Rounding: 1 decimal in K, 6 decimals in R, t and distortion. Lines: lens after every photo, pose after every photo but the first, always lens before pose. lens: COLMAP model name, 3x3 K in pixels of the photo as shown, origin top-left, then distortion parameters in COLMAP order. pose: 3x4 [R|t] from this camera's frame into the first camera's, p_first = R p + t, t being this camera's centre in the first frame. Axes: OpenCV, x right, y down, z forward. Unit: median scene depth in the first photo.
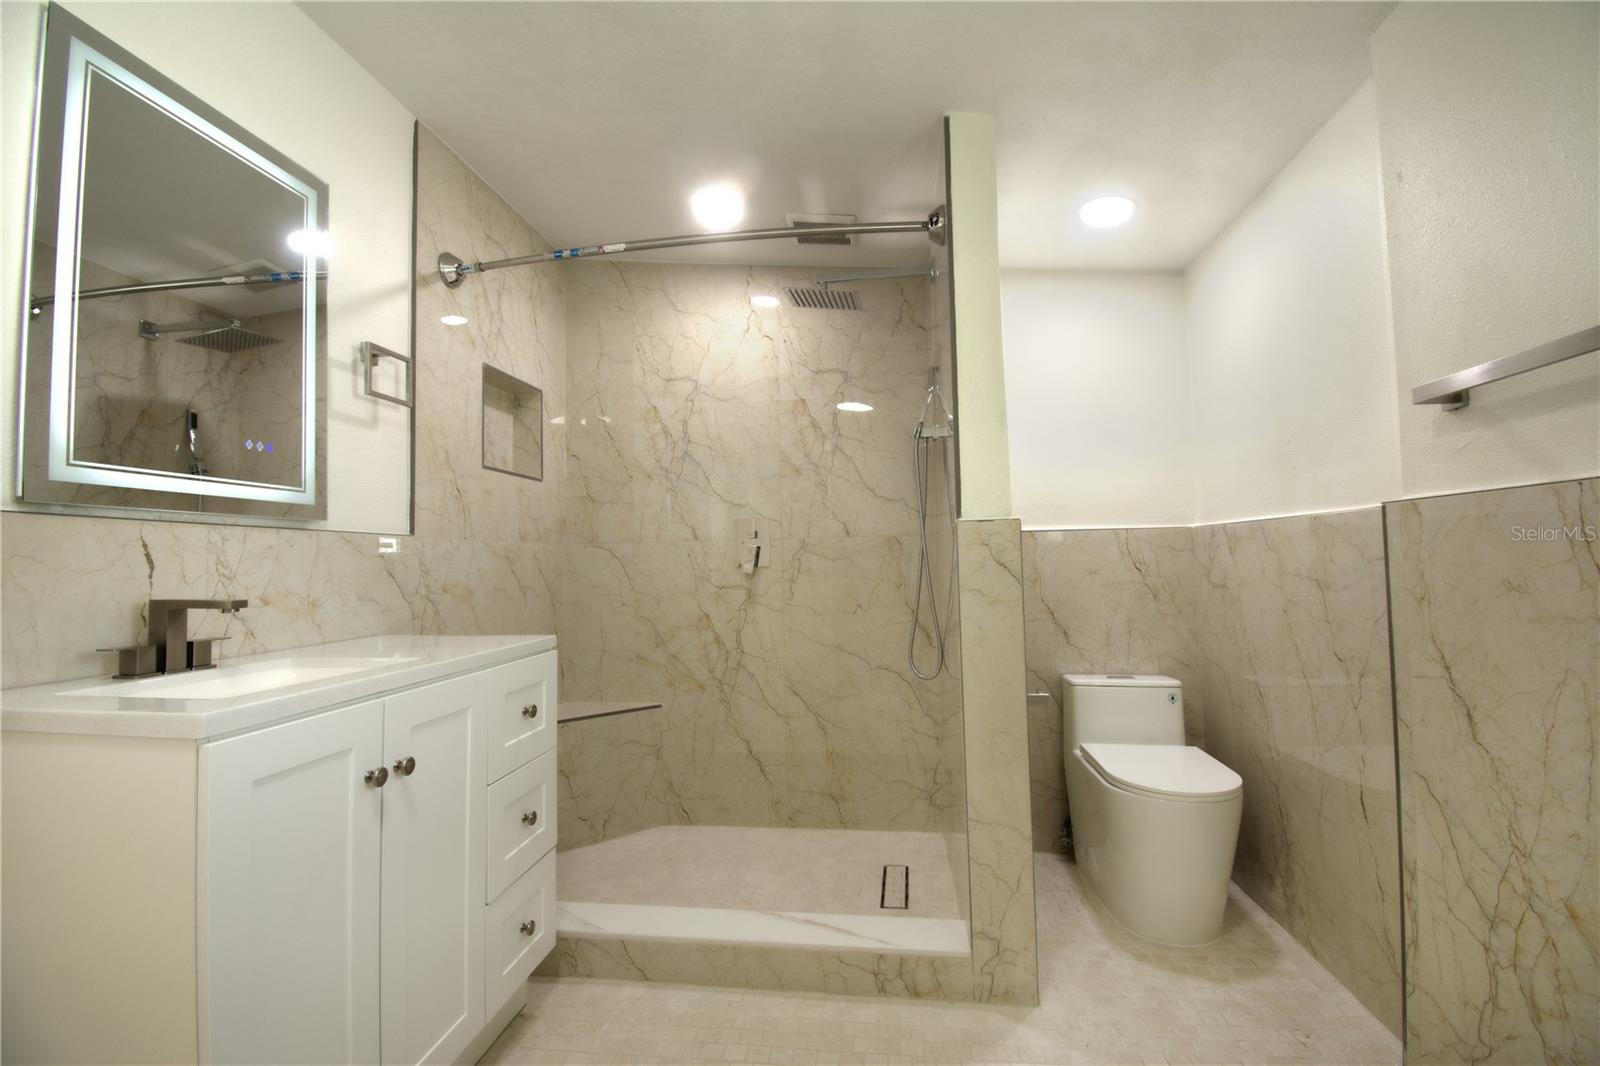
lens RADIAL K [[710.9, 0, 802.5], [0, 710.9, 528.1], [0, 0, 1]] dist [0.020678, -0.025939]
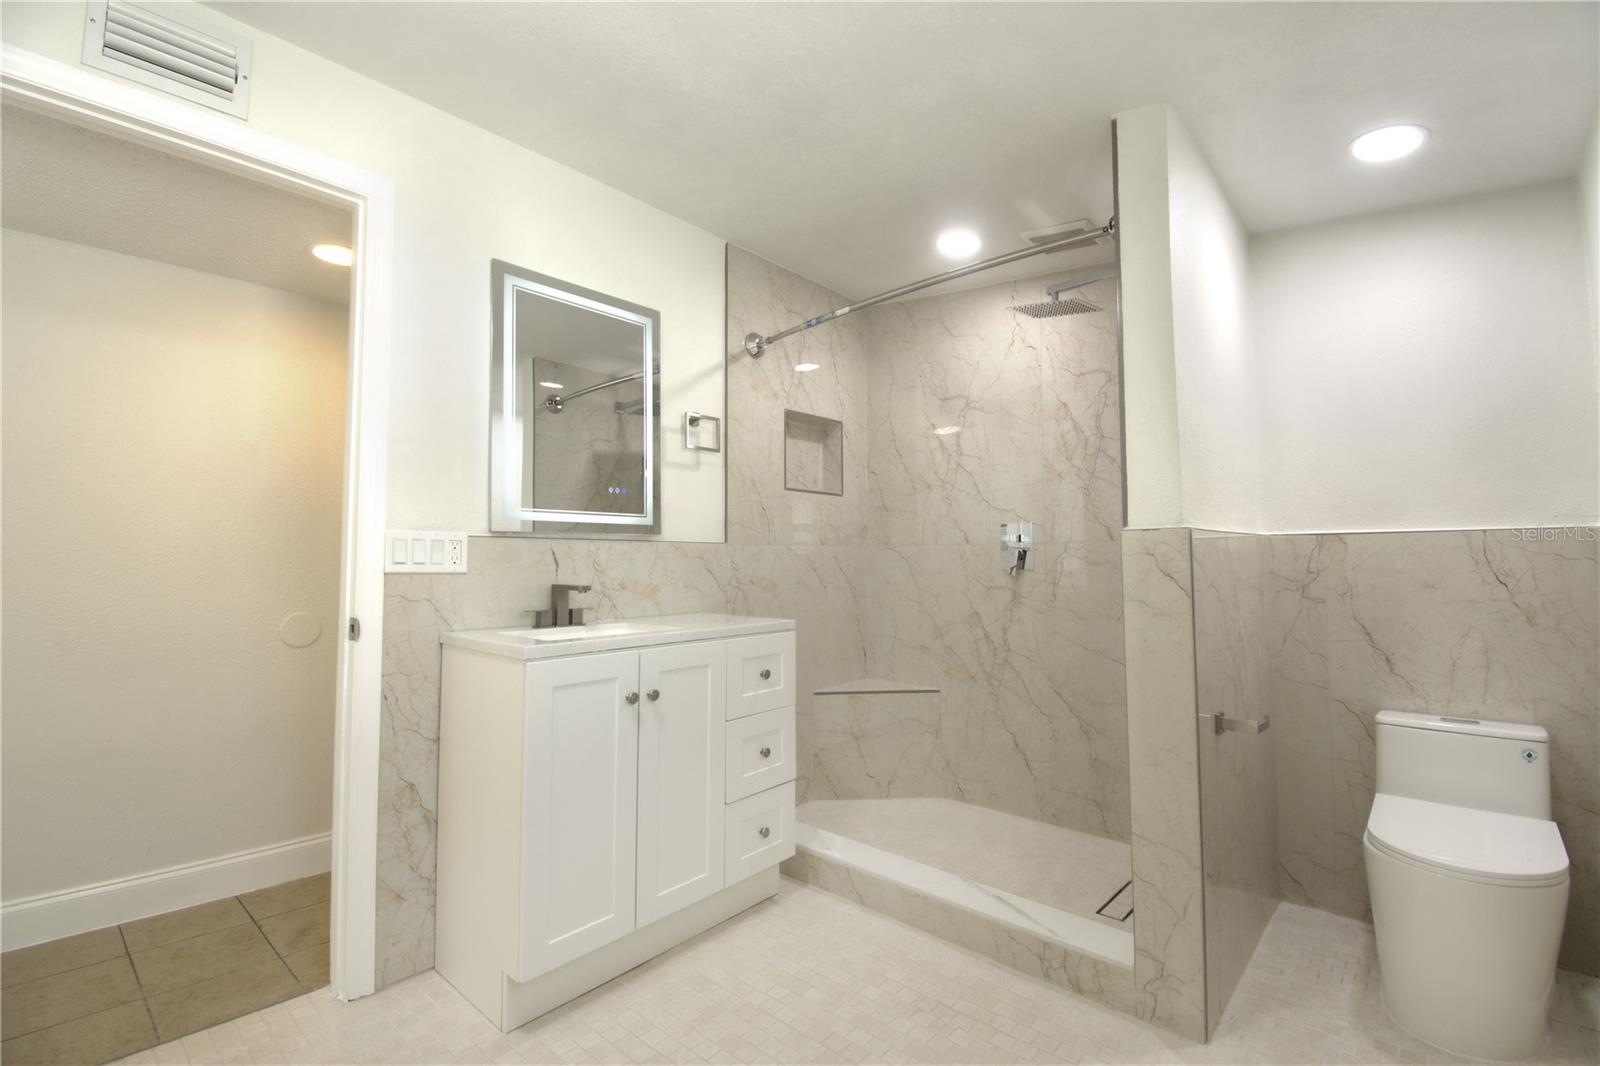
lens RADIAL K [[710.9, 0, 802.5], [0, 710.9, 528.1], [0, 0, 1]] dist [0.020678, -0.025939]
pose [[0.818032, -0.011931, -0.575049, 0.368317], [0.016996, 0.999850, 0.003433, -0.020572], [0.574922, -0.012582, 0.818112, -0.054067]]
